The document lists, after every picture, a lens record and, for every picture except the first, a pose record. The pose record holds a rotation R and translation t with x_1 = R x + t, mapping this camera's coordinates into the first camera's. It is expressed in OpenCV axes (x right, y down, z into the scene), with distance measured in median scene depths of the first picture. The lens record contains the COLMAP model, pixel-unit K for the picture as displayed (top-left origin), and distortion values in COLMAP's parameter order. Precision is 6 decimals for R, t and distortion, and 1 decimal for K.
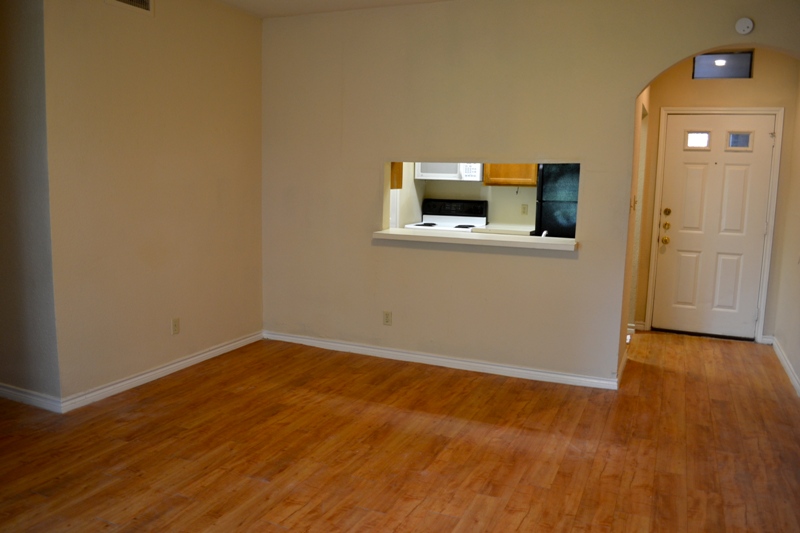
lens RADIAL K [[639.5, 0, 396.4], [0, 639.5, 268.2], [0, 0, 1]] dist [-0.081819, 0.011162]
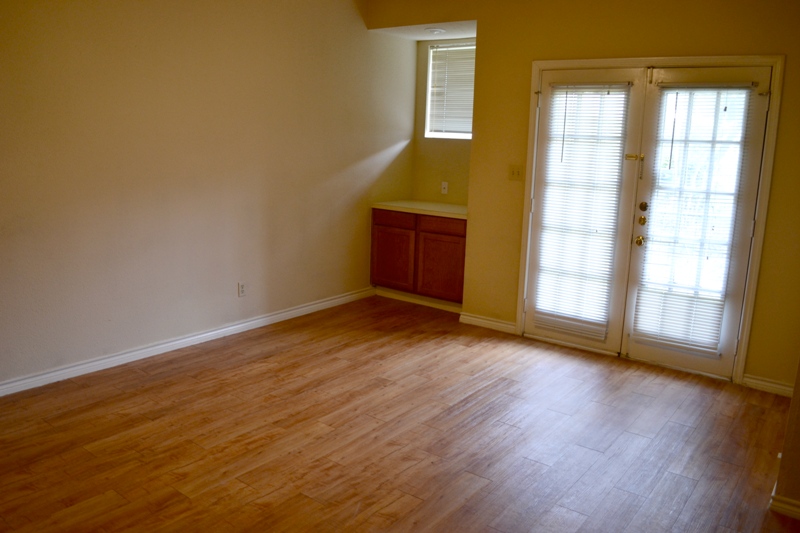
lens RADIAL K [[639.5, 0, 406.5], [0, 639.5, 268.9], [0, 0, 1]] dist [-0.081819, 0.011162]
pose [[-0.974072, -0.100602, 0.202638, -0.323070], [-0.025386, 0.938639, 0.343965, -0.272260], [-0.224807, 0.329902, -0.916857, 1.632248]]
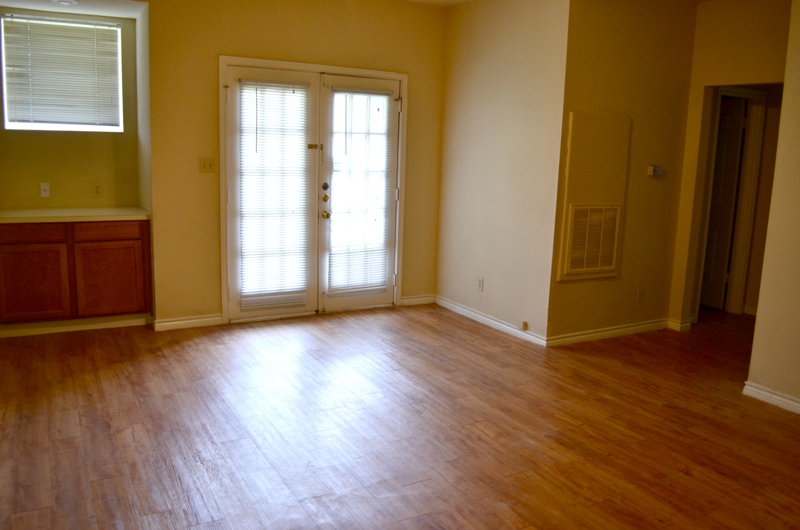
lens RADIAL K [[639.5, 0, 401.4], [0, 639.5, 262.7], [0, 0, 1]] dist [-0.081819, 0.011162]
pose [[-0.587578, 0.097567, -0.803264, 0.813076], [-0.164499, 0.957571, 0.236639, -0.174280], [0.792270, 0.271180, -0.546598, 1.337414]]
